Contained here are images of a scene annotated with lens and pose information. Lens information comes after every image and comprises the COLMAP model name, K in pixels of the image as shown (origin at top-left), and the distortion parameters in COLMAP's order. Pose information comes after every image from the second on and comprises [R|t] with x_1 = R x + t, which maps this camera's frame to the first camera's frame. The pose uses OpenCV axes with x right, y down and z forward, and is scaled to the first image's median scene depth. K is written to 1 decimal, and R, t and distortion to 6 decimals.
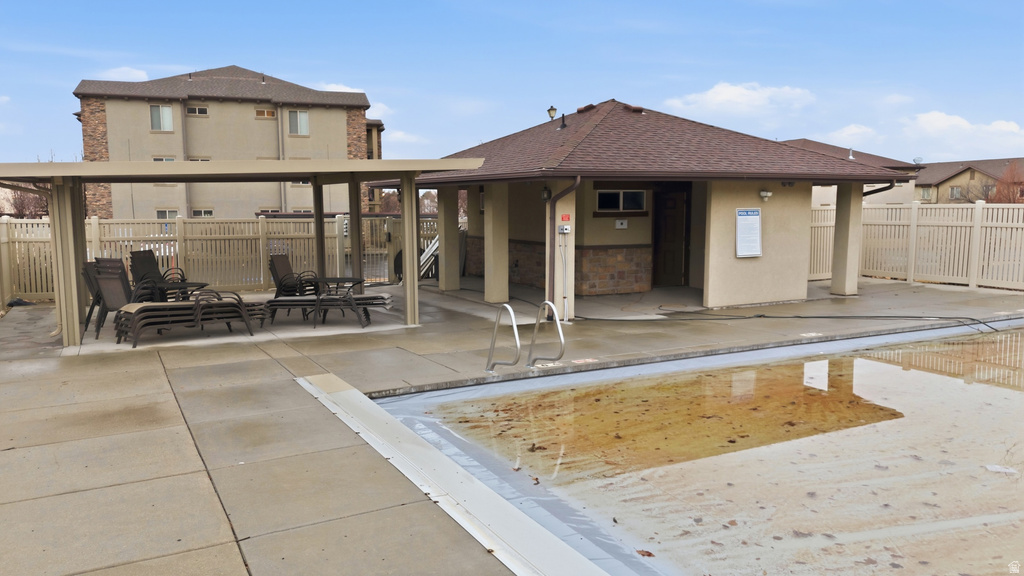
lens RADIAL K [[750.1, 0, 512.0], [0, 750.1, 288.0], [0, 0, 1]] dist [0.124114, -0.166275]
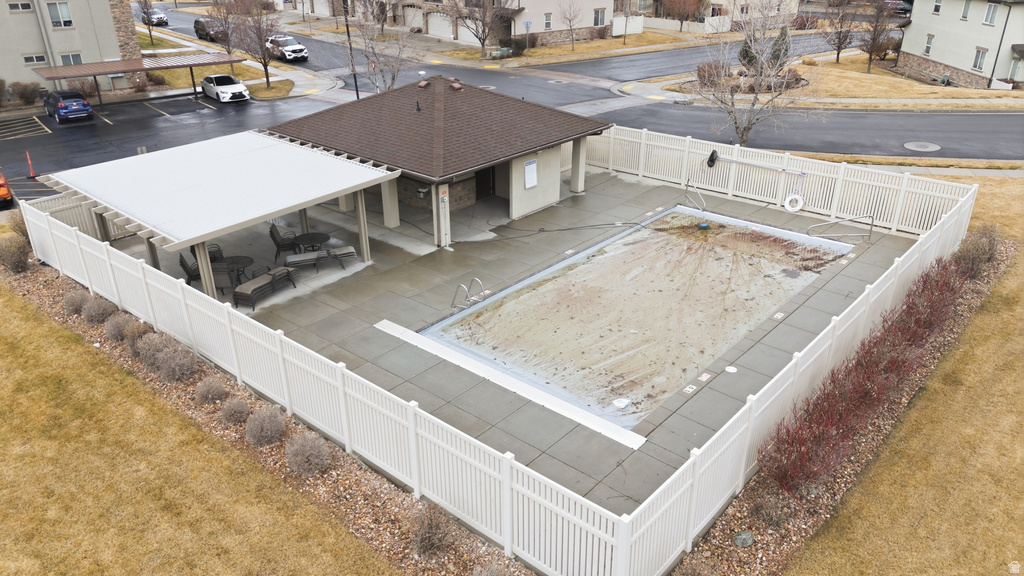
lens RADIAL K [[750.1, 0, 512.0], [0, 750.1, 288.0], [0, 0, 1]] dist [0.124114, -0.166275]
pose [[0.935816, -0.151043, 0.318489, -0.284852], [0.040330, 0.943487, 0.328946, -0.342279], [-0.350175, -0.294988, 0.889022, -0.545235]]
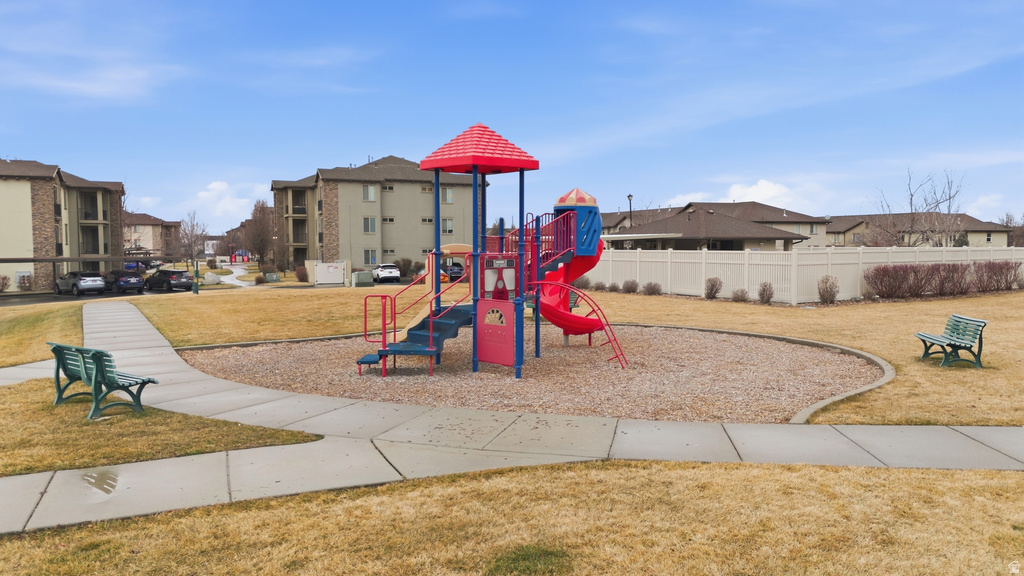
lens RADIAL K [[750.1, 0, 512.0], [0, 750.1, 288.0], [0, 0, 1]] dist [0.124114, -0.166275]
pose [[0.997260, -0.002451, 0.073938, -0.738535], [0.006252, 0.998668, -0.051220, 0.167298], [-0.073714, 0.051542, 0.995947, -1.615902]]
